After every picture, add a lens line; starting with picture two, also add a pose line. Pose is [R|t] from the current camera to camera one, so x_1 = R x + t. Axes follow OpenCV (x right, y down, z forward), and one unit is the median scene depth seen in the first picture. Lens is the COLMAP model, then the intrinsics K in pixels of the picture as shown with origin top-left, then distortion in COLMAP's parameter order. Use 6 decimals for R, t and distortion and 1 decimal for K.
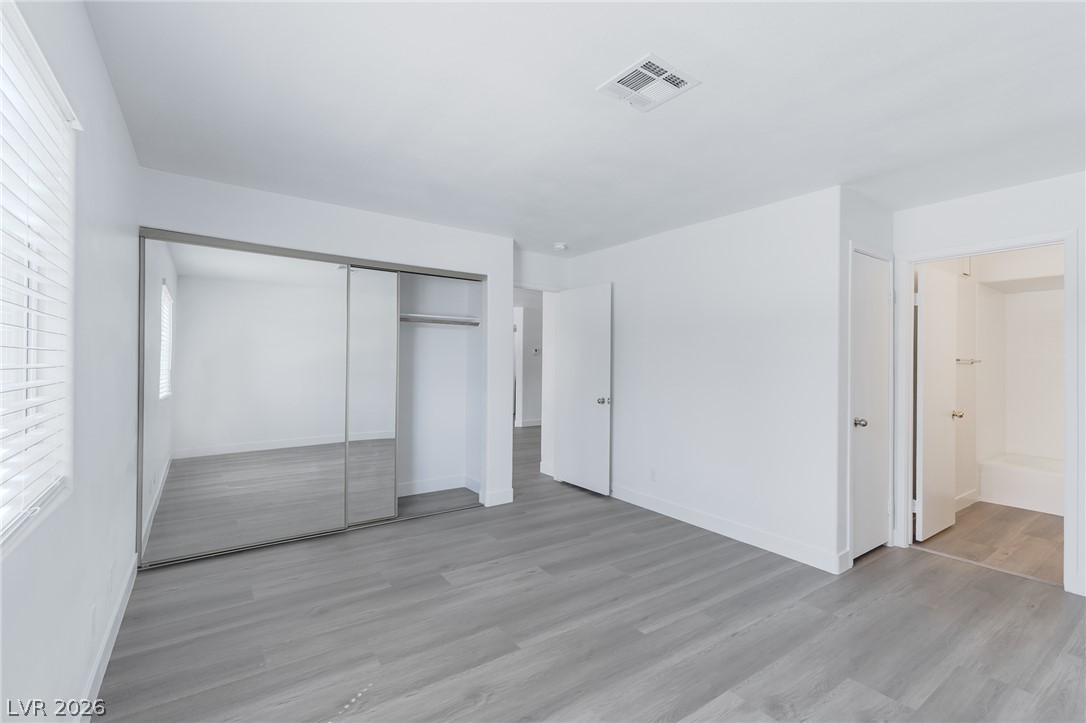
lens RADIAL K [[493.7, 0, 543.0], [0, 493.7, 361.5], [0, 0, 1]] dist [0.000797, 0.000827]
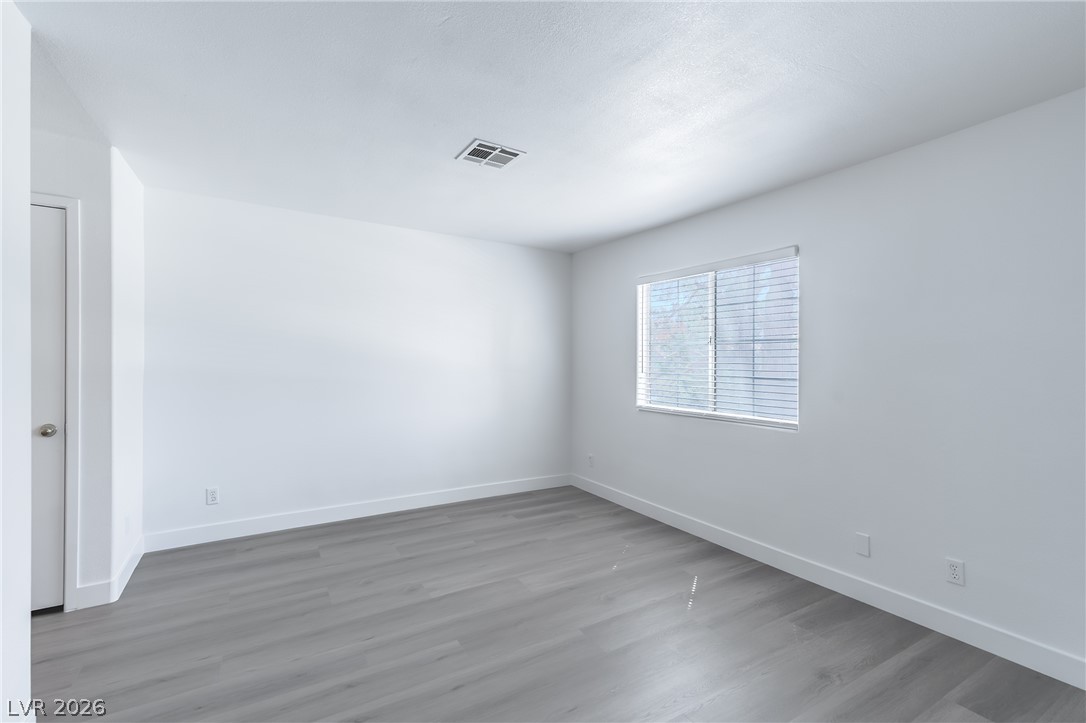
lens RADIAL K [[493.7, 0, 543.0], [0, 493.7, 361.5], [0, 0, 1]] dist [0.000797, 0.000827]
pose [[-0.997140, -0.005189, 0.075399, -0.044545], [-0.005613, 0.999970, -0.005405, -0.011450], [-0.075369, -0.005813, -0.997139, 2.127377]]
